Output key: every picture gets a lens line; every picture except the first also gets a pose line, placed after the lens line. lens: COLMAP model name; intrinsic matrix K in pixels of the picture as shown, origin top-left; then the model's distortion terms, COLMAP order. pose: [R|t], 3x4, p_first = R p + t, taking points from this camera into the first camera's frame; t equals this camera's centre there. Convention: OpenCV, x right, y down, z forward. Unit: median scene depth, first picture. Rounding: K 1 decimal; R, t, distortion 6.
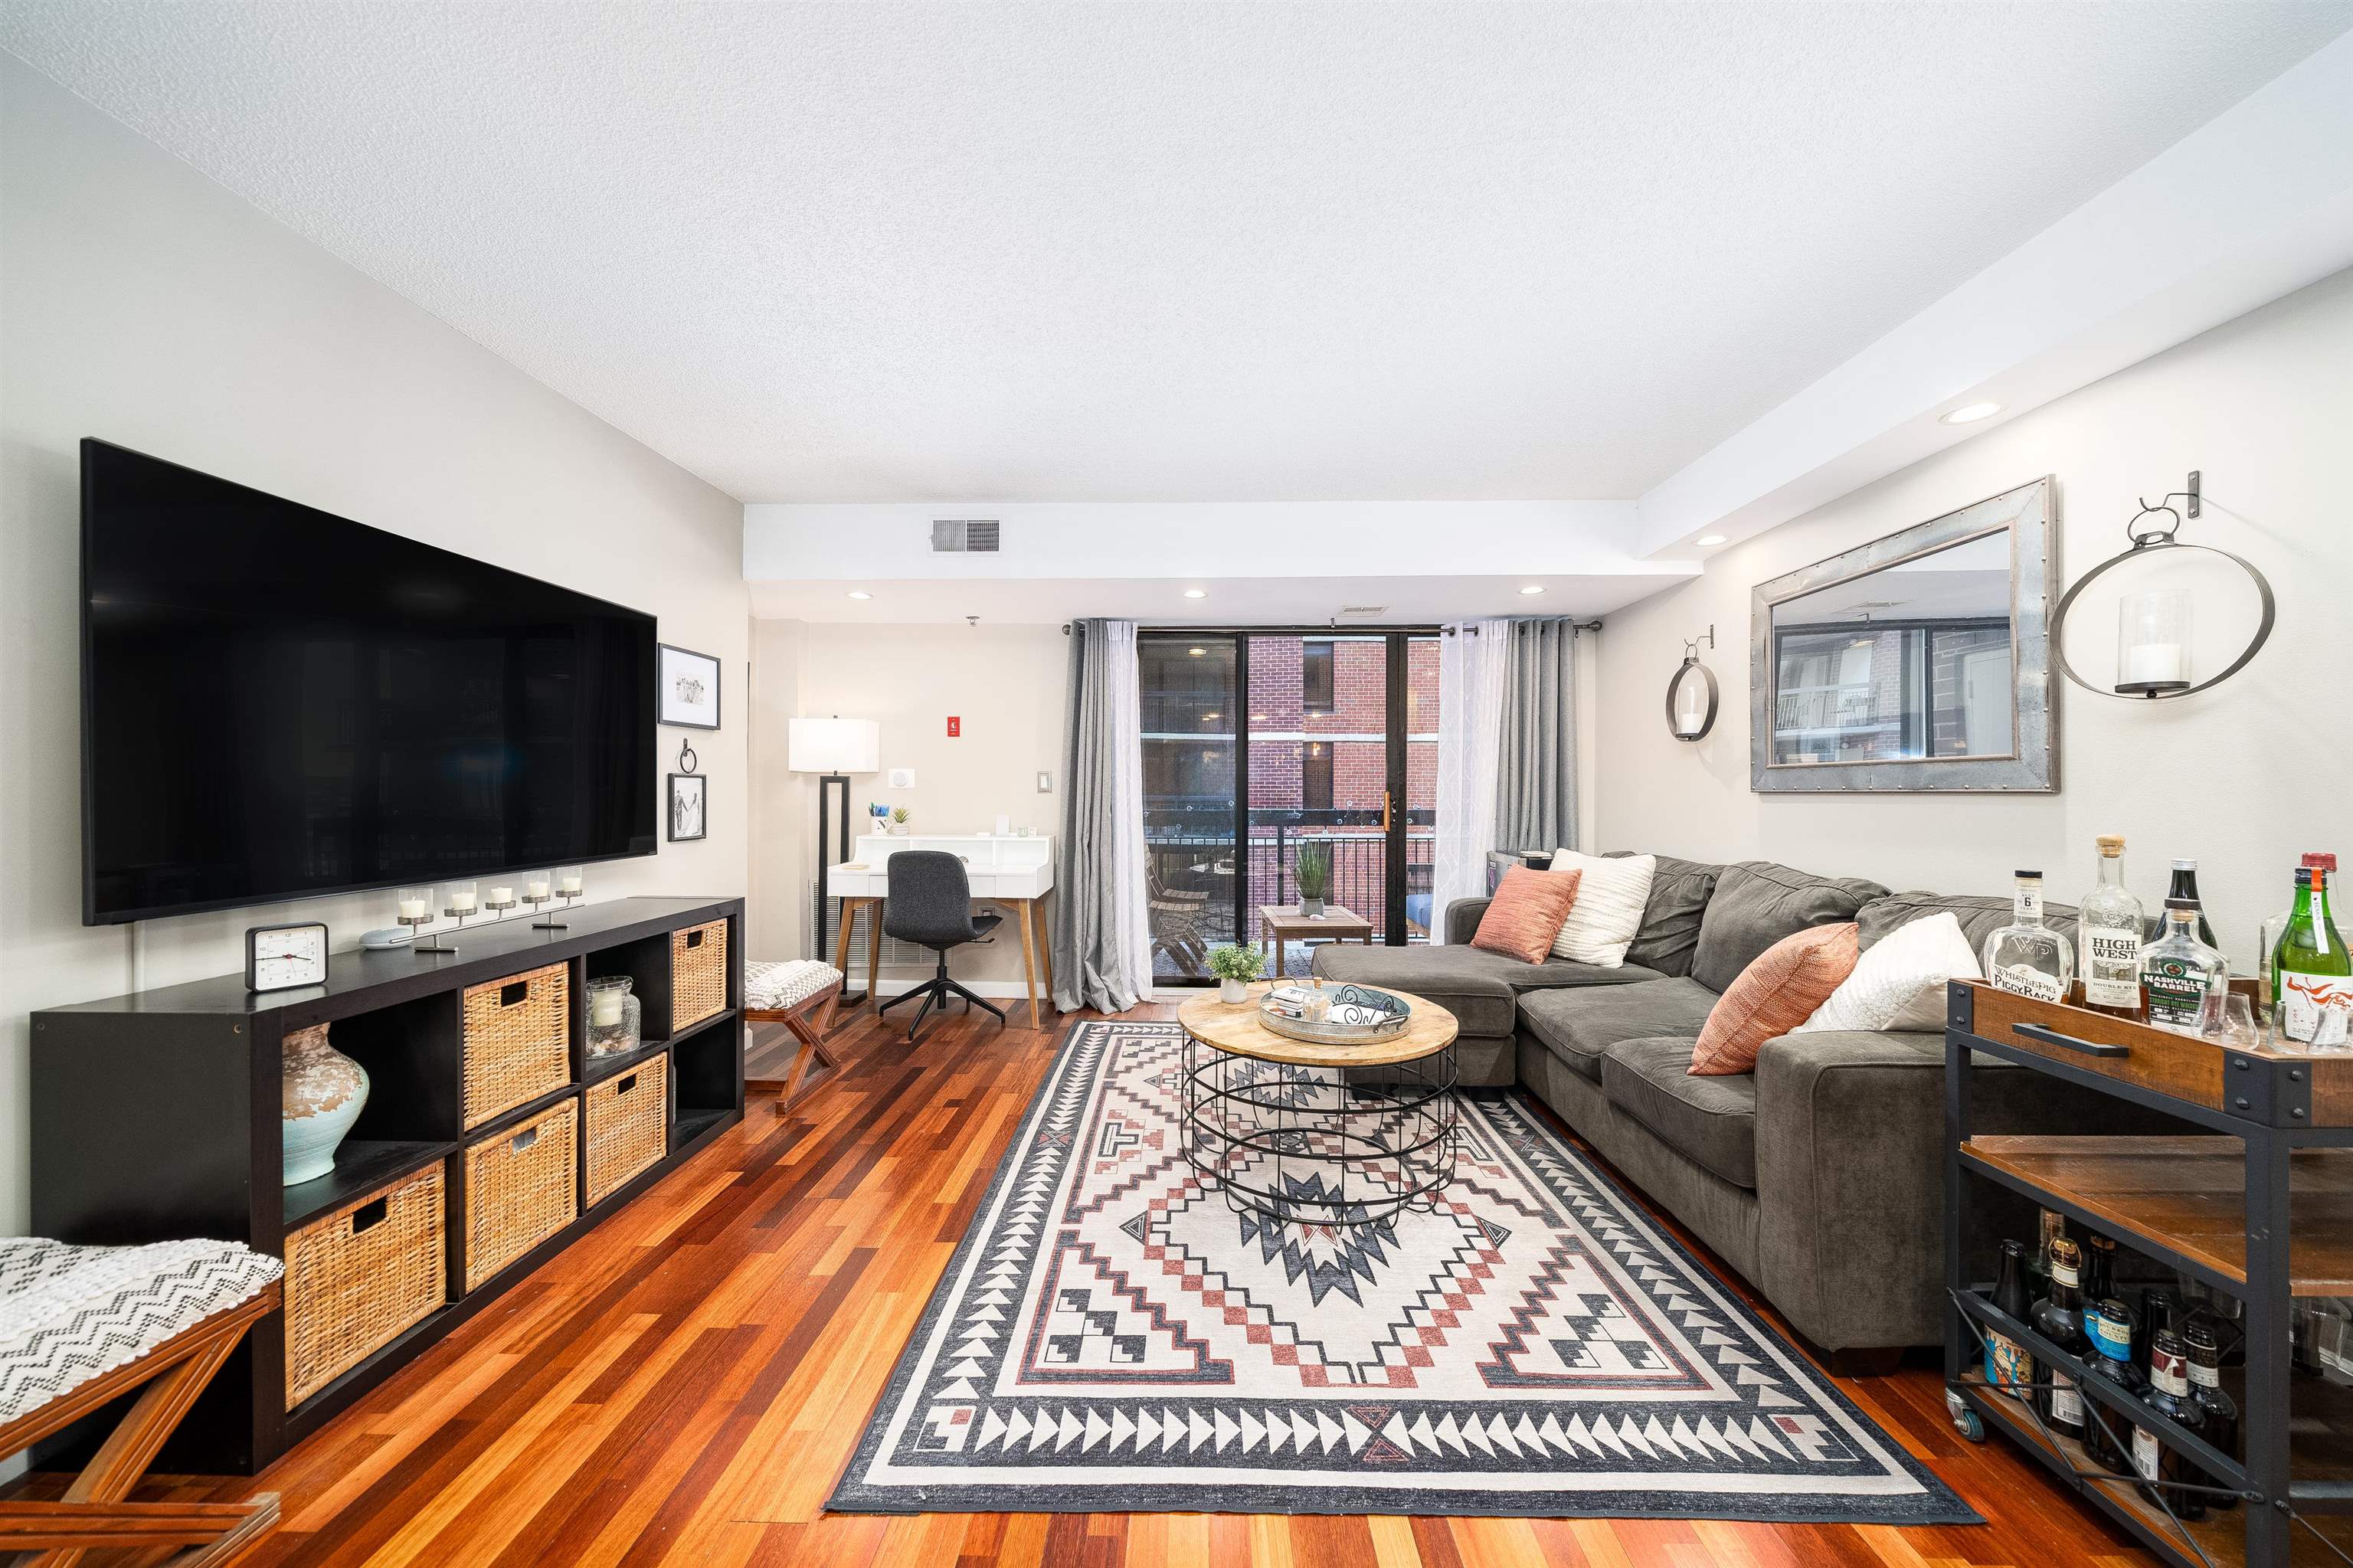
lens RADIAL K [[801.6, 0, 1183.0], [0, 801.6, 786.8], [0, 0, 1]] dist [-0.007443, -0.000039]
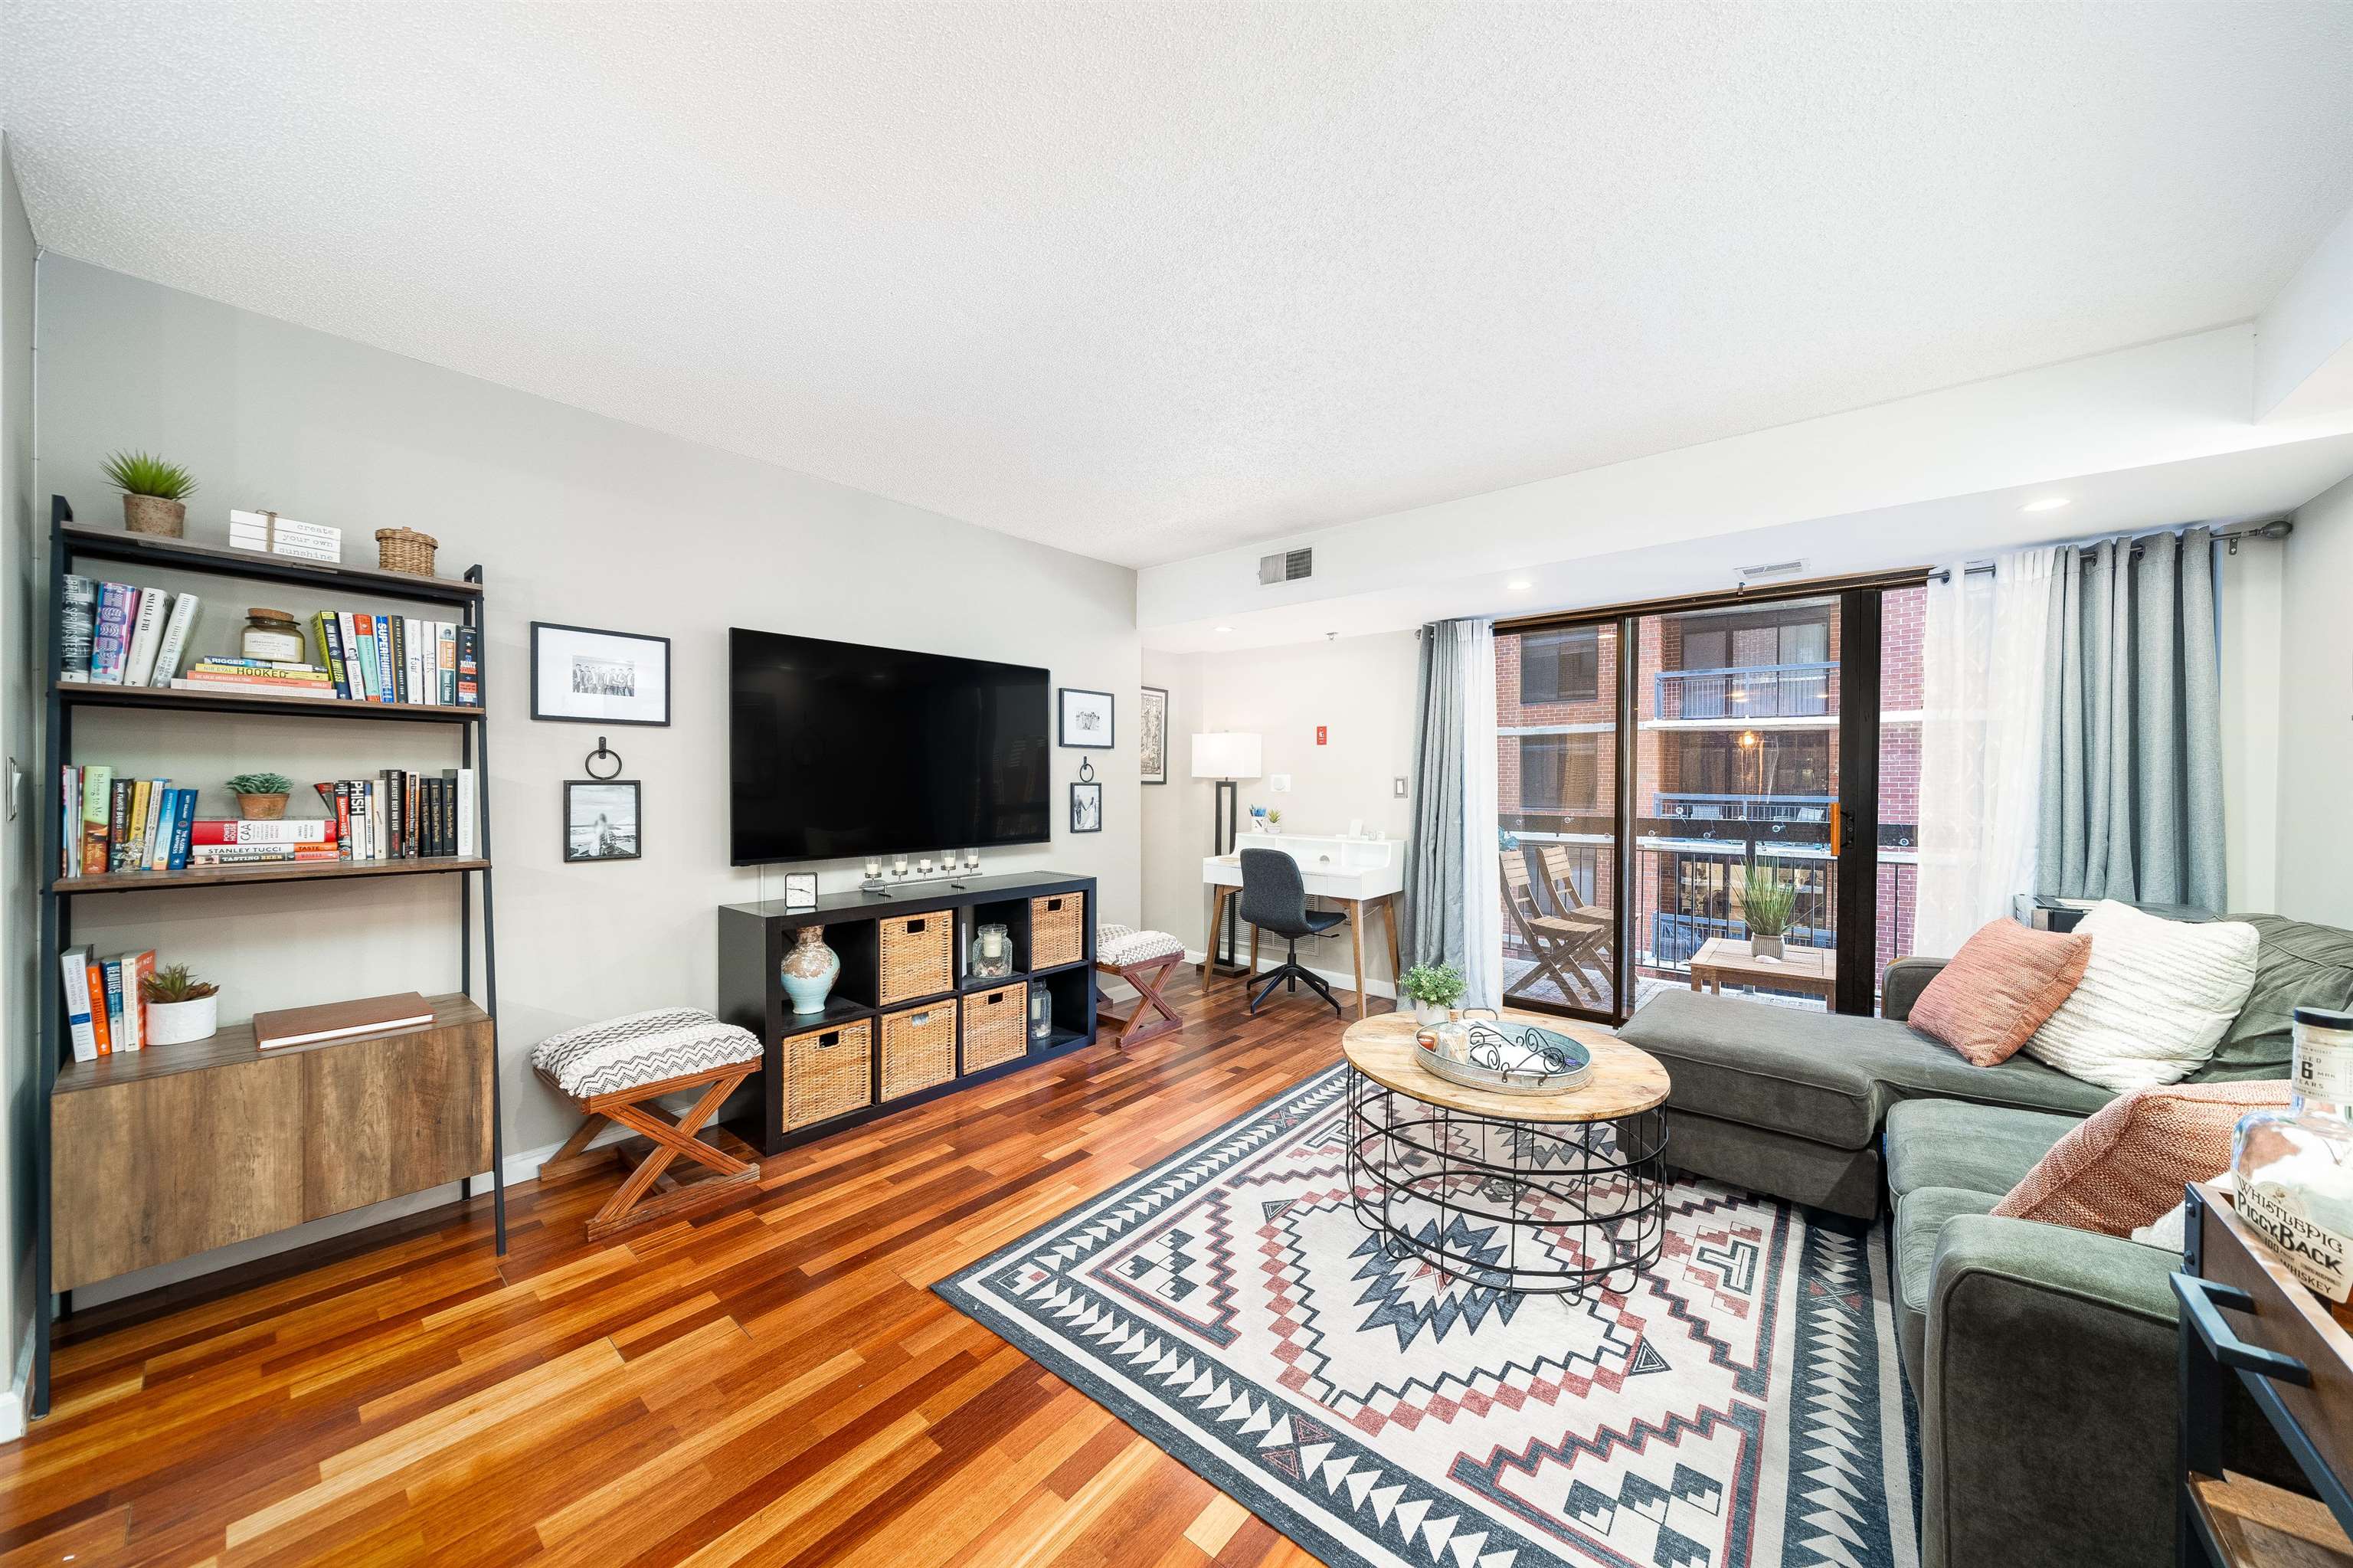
lens RADIAL K [[801.6, 0, 1183.5], [0, 801.6, 786.2], [0, 0, 1]] dist [-0.007443, -0.000039]
pose [[0.780203, 0.006414, -0.625494, 0.545441], [-0.001592, 0.999965, 0.008267, -0.032608], [0.625525, -0.005454, 0.780185, 0.080801]]
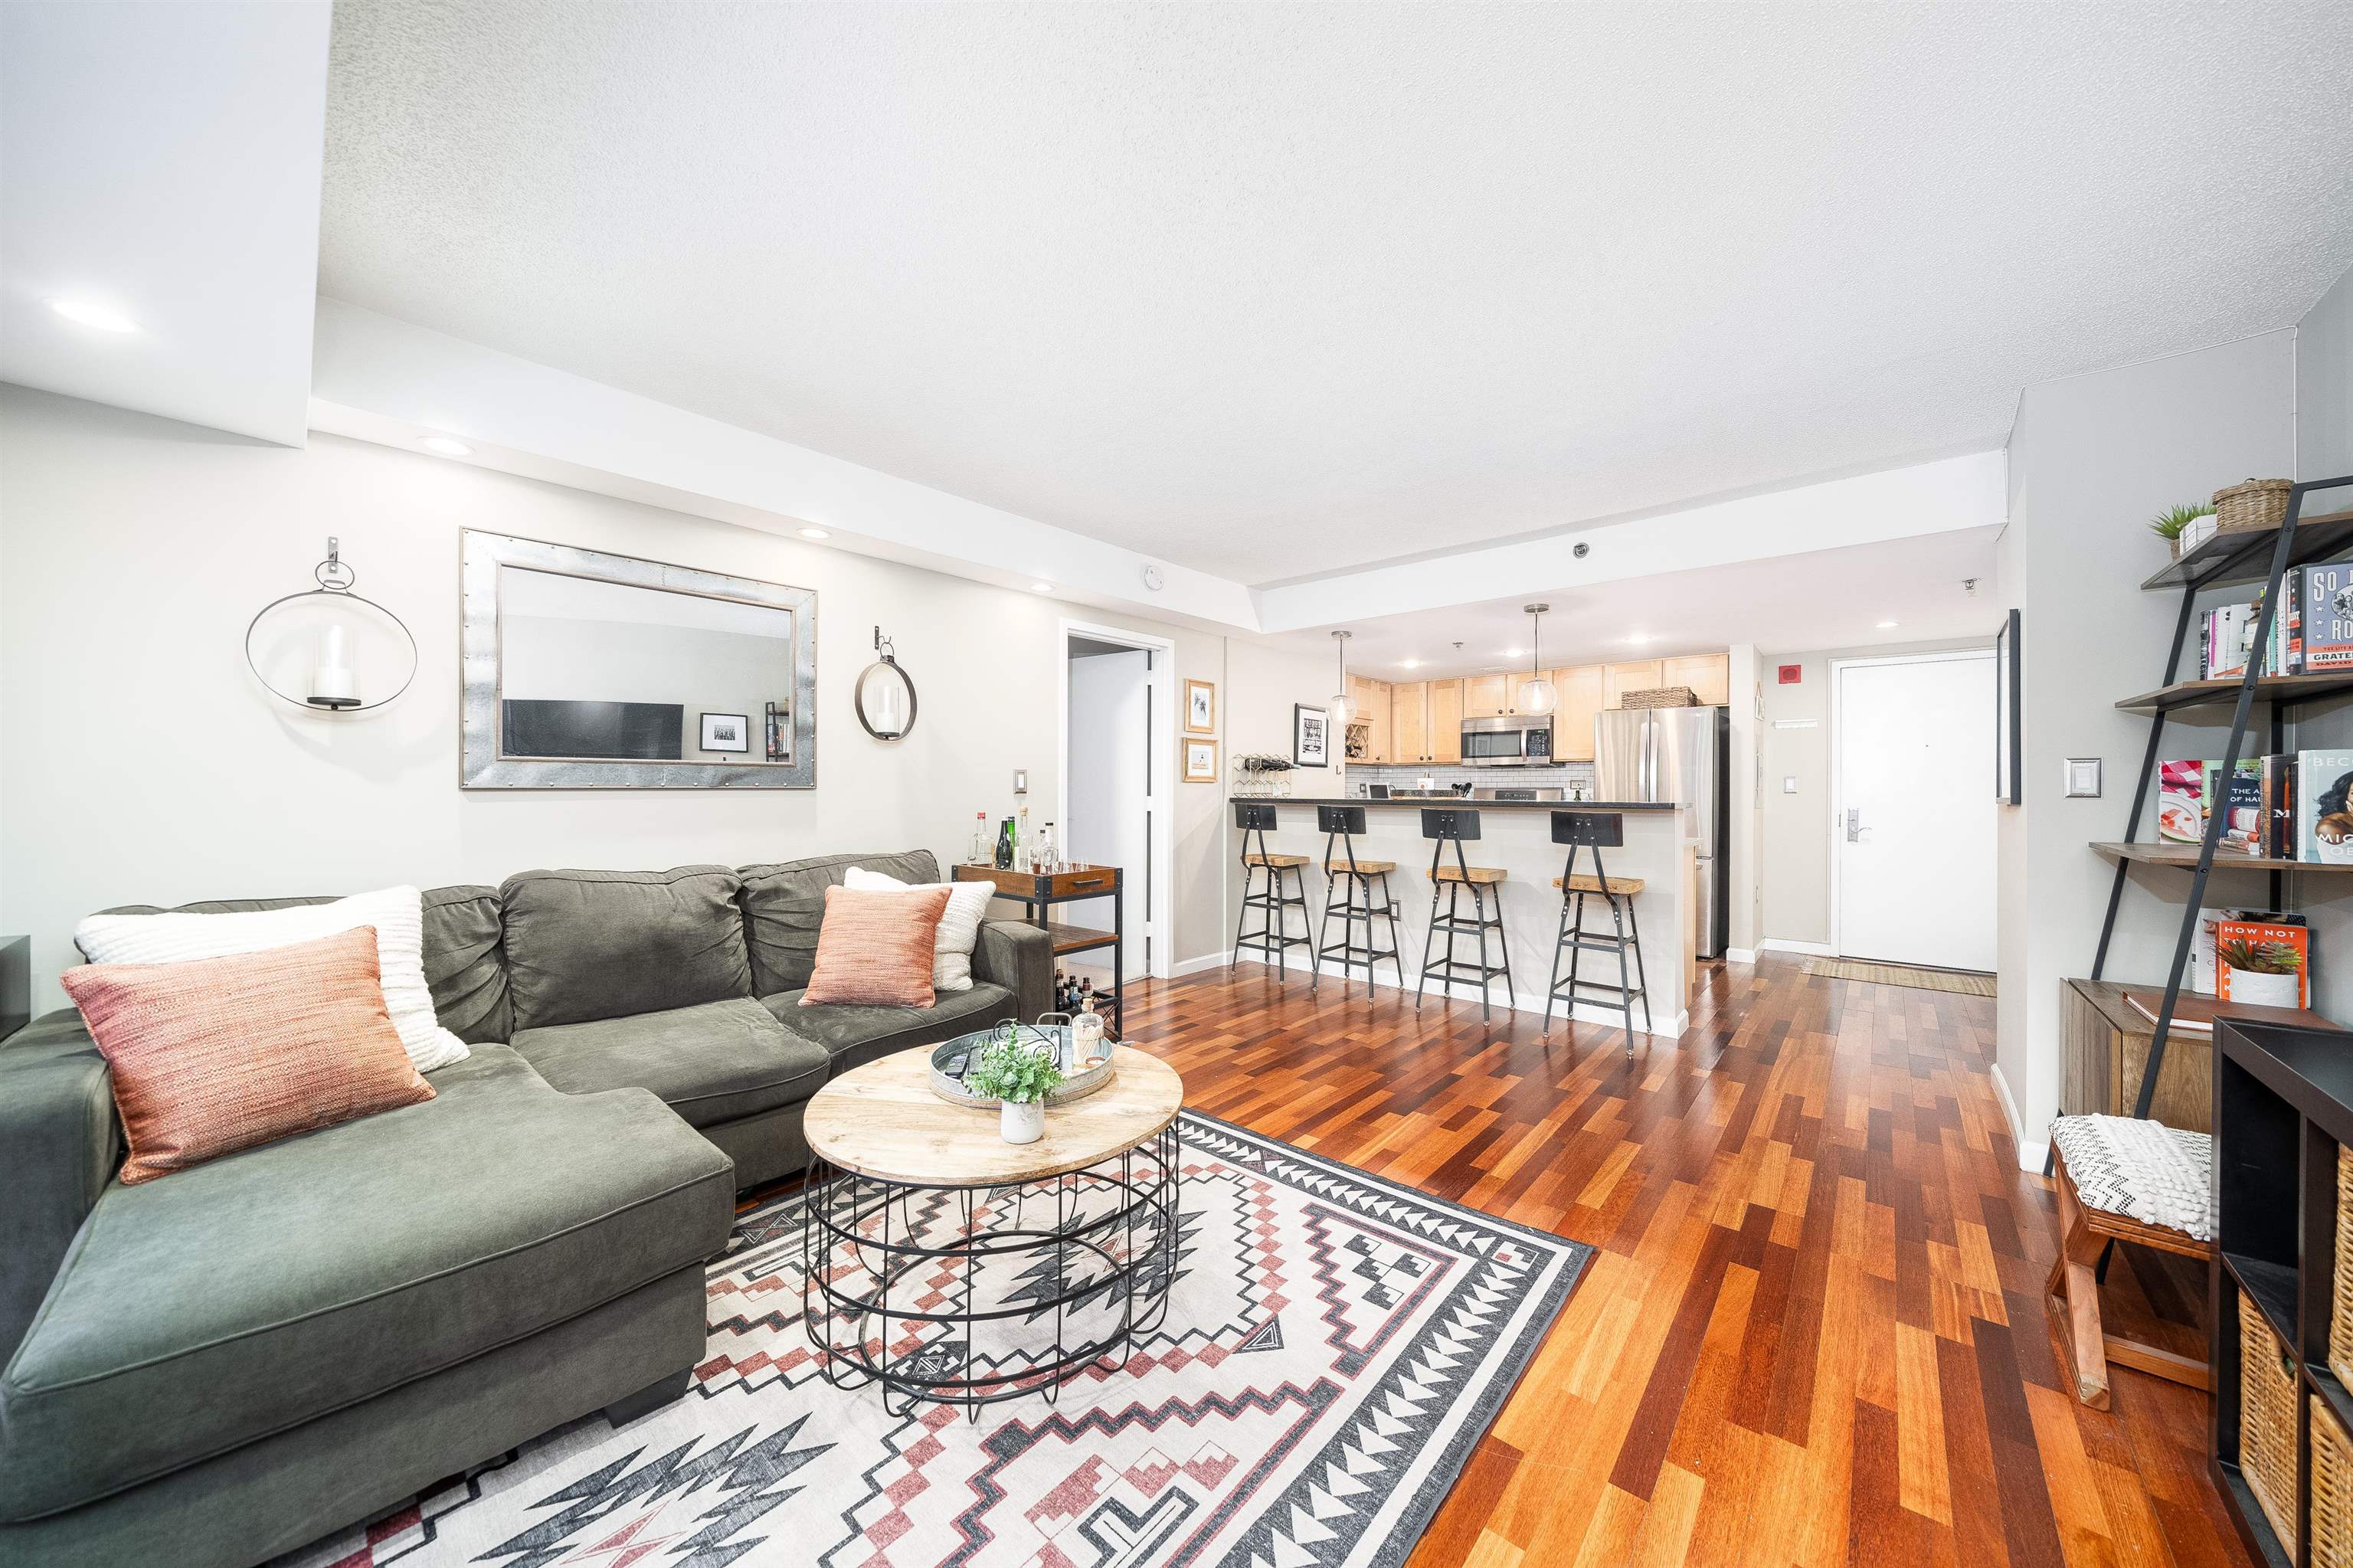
lens RADIAL K [[801.6, 0, 1178.5], [0, 801.6, 784.9], [0, 0, 1]] dist [-0.007443, -0.000039]
pose [[-0.760592, -0.003574, 0.649221, -0.540963], [-0.006457, 0.999977, -0.002059, -0.010745], [-0.649198, -0.005758, -0.760597, 1.758960]]
